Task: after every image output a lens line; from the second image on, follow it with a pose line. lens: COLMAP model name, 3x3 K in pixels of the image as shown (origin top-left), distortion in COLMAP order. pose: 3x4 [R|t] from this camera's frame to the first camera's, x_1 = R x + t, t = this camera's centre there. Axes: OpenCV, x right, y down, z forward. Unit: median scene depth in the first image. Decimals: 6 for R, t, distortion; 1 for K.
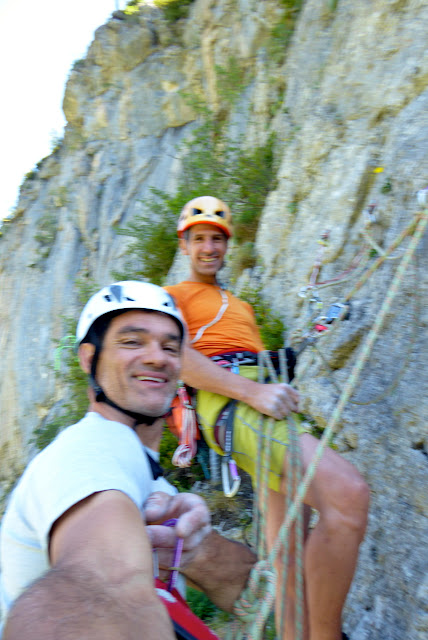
lens RADIAL K [[456.6, 0, 204.9], [0, 456.6, 320.0], [0, 0, 1]] dist [-0.025203, 0.000672]
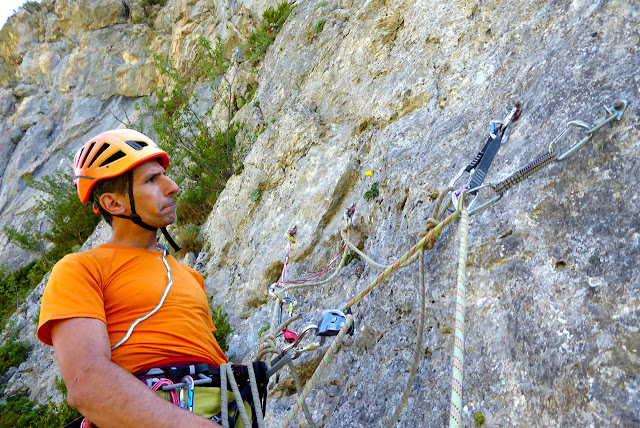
lens RADIAL K [[456.6, 0, 320.7], [0, 456.6, 202.5], [0, 0, 1]] dist [-0.025203, 0.000672]
pose [[0.900498, 0.220535, 0.374791, -0.033756], [-0.121966, 0.955356, -0.269110, -0.001433], [-0.417407, 0.196621, 0.887193, 0.133571]]
